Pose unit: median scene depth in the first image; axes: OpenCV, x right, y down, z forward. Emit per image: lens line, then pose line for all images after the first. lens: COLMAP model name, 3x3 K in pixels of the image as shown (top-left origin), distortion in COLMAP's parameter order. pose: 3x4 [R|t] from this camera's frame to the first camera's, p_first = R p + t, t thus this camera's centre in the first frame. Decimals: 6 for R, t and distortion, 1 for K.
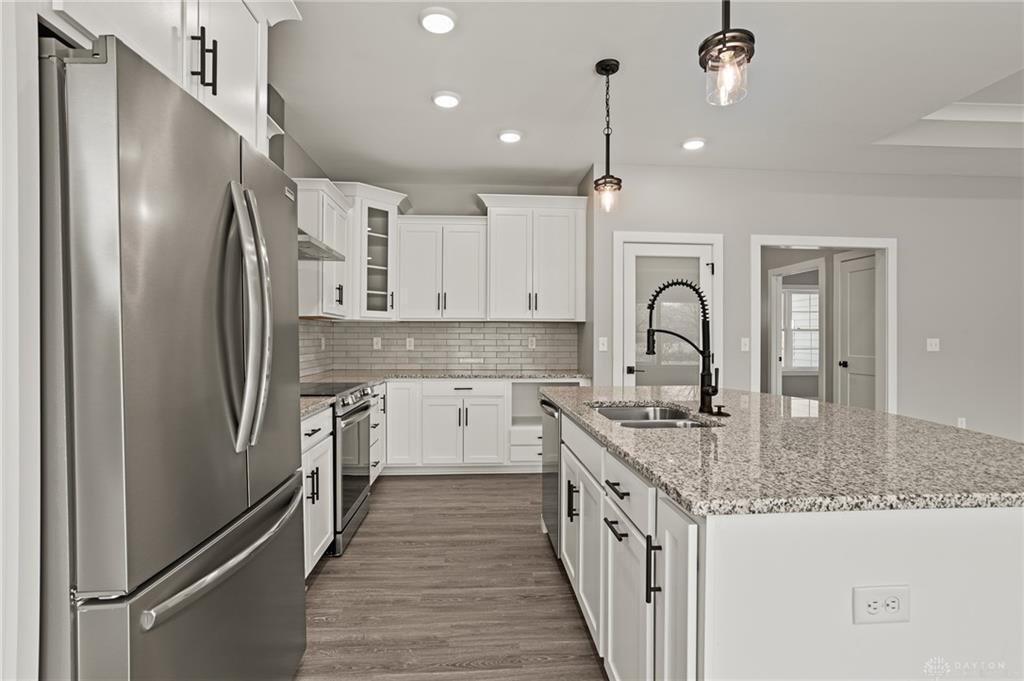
lens RADIAL K [[499.6, 0, 512.2], [0, 499.6, 338.1], [0, 0, 1]] dist [-0.055634, 0.036619]
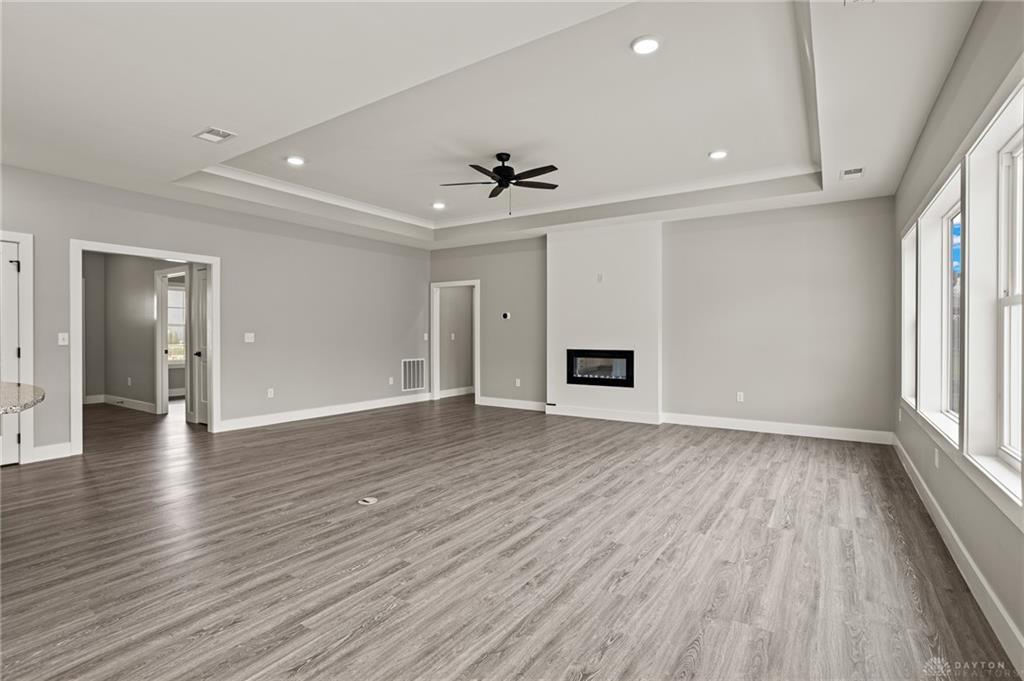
lens RADIAL K [[495.9, 0, 509.1], [0, 495.9, 334.6], [0, 0, 1]] dist [-0.044318, 0.025944]
pose [[0.615533, -0.004410, 0.788098, 0.234388], [0.002096, 0.999990, 0.003959, 0.001096], [-0.788108, -0.000785, 0.615536, -0.439396]]
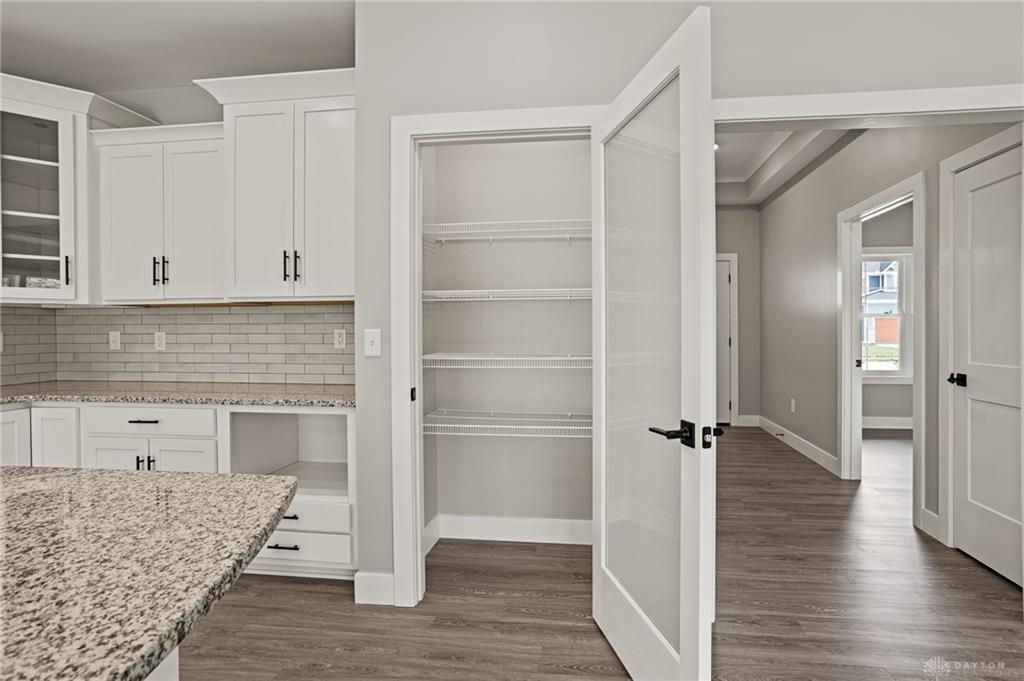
lens RADIAL K [[509.2, 0, 537.6], [0, 509.2, 335.1], [0, 0, 1]] dist [-0.015061, 0.007999]
pose [[0.980611, -0.004949, -0.195900, 0.444113], [0.007347, 0.999907, 0.011514, 0.000042], [0.195825, -0.012730, 0.980556, 0.519962]]
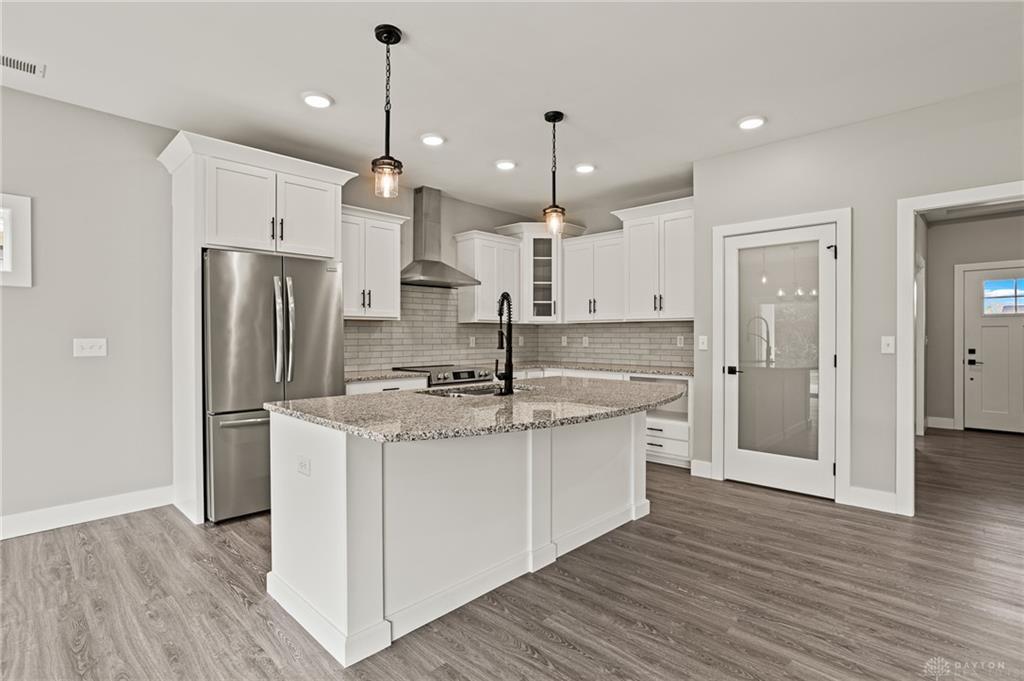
lens RADIAL K [[494.6, 0, 512.1], [0, 494.6, 338.5], [0, 0, 1]] dist [-0.055506, 0.032979]
pose [[0.669750, 0.000815, -0.742586, 0.645850], [0.002195, 0.999993, 0.003077, -0.000184], [0.742583, -0.003691, 0.669743, 0.063727]]
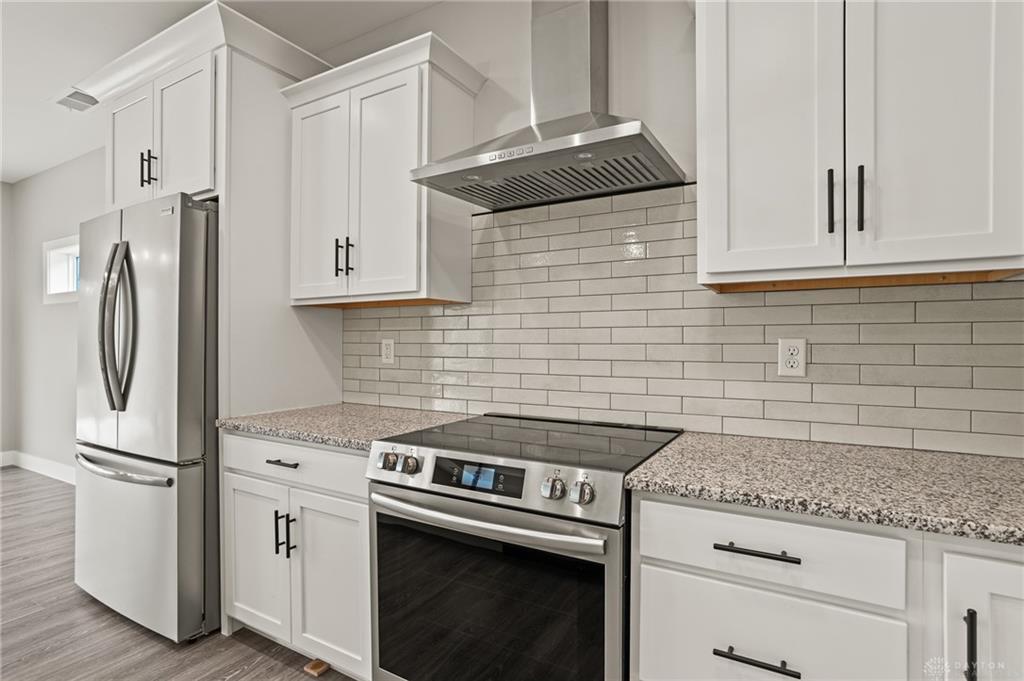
lens RADIAL K [[510.9, 0, 482.8], [0, 510.9, 341.0], [0, 0, 1]] dist [-0.046125, 0.026677]
pose [[-0.599815, 0.001808, -0.800137, 0.032655], [-0.000166, 0.999997, 0.002384, -0.000343], [0.800139, 0.001563, -0.599813, 0.893237]]
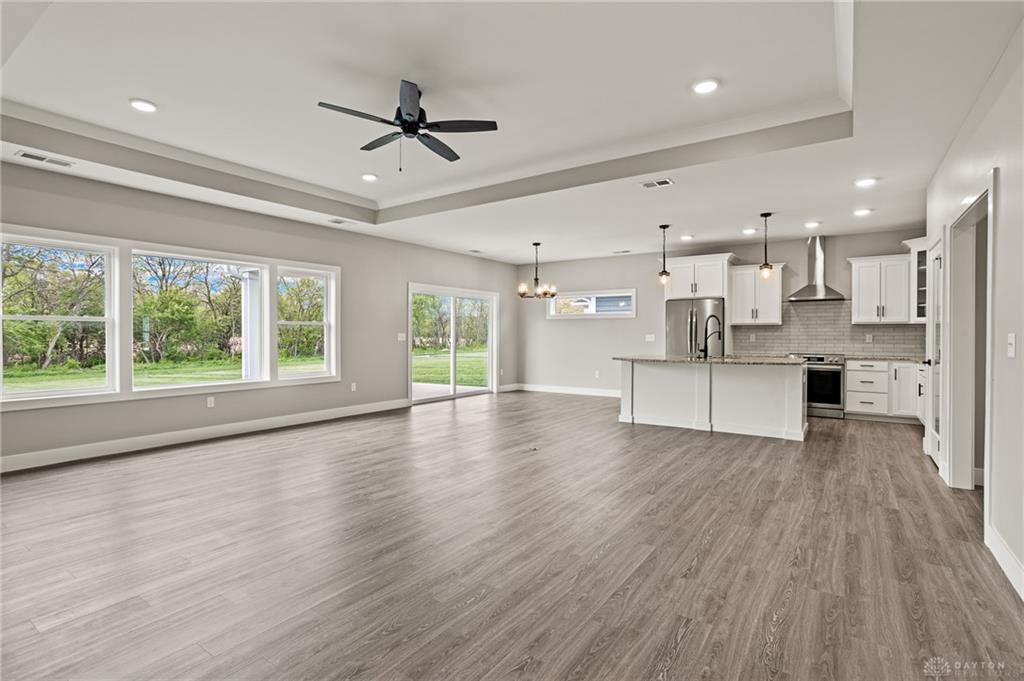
lens RADIAL K [[494.9, 0, 518.9], [0, 494.9, 338.3], [0, 0, 1]] dist [-0.051764, 0.026750]
pose [[-0.618542, 0.003040, -0.785746, 1.667453], [-0.003189, 0.999975, 0.006379, 0.004684], [0.785745, 0.006451, -0.618517, 0.939062]]
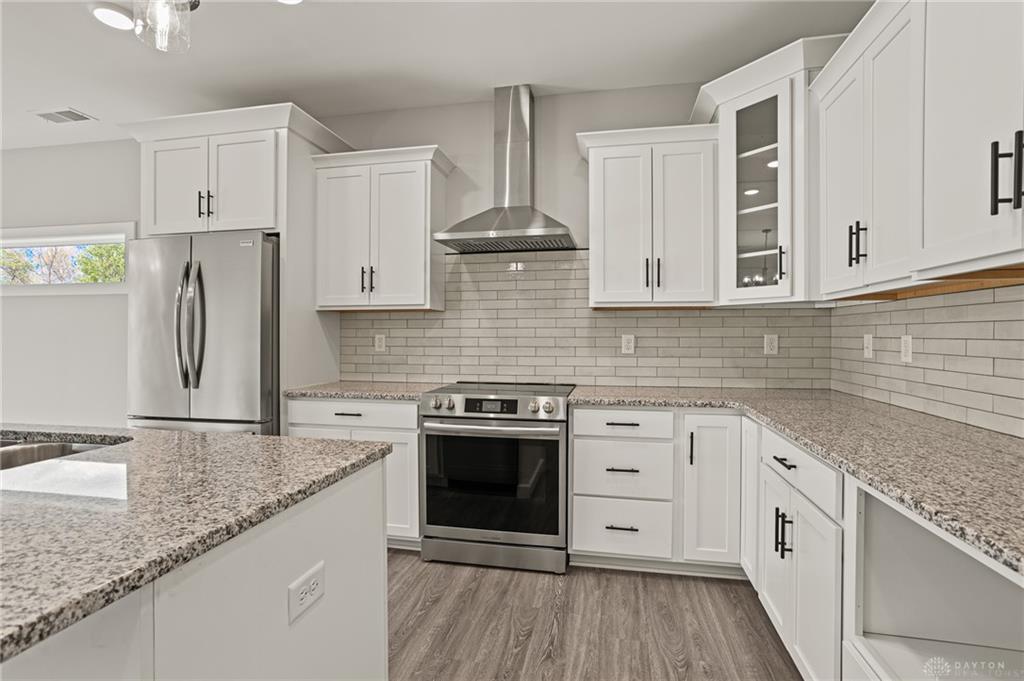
lens RADIAL K [[499.6, 0, 512.2], [0, 499.6, 338.1], [0, 0, 1]] dist [-0.055634, 0.036619]
pose [[-0.268996, 0.003973, -0.963133, 0.332567], [-0.000998, 0.999990, 0.004403, 0.000865], [0.963141, 0.002145, -0.268989, 0.885004]]
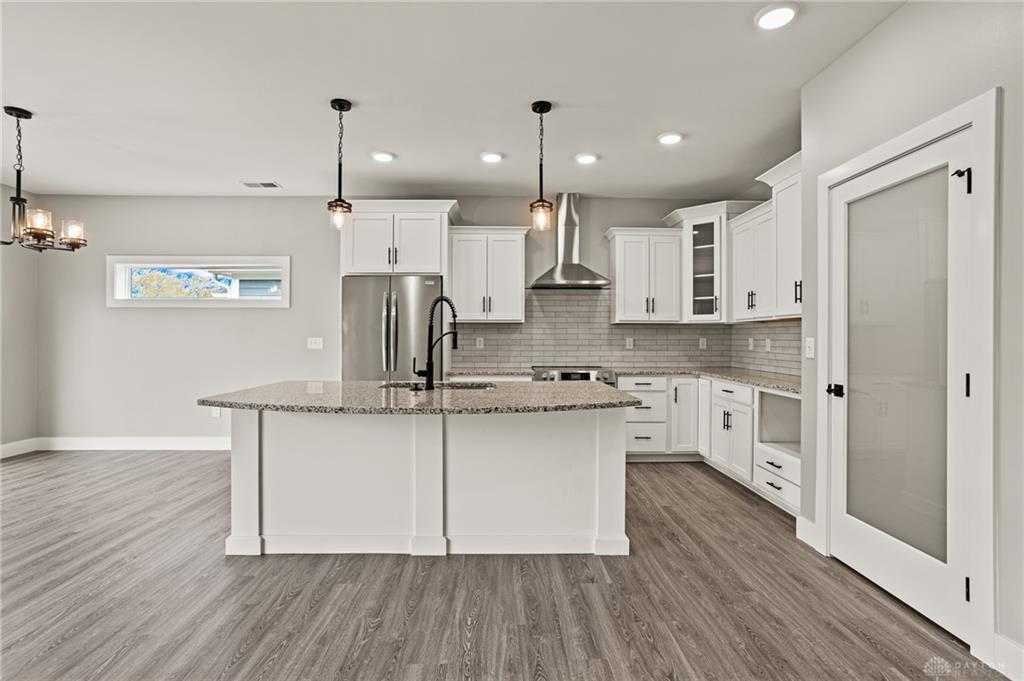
lens RADIAL K [[491.1, 0, 517.3], [0, 491.1, 337.4], [0, 0, 1]] dist [-0.058288, 0.032254]
pose [[-0.036433, -0.002018, -0.999334, 0.846519], [-0.003576, 0.999992, -0.001888, 0.000485], [0.999330, 0.003505, -0.036440, 0.618232]]
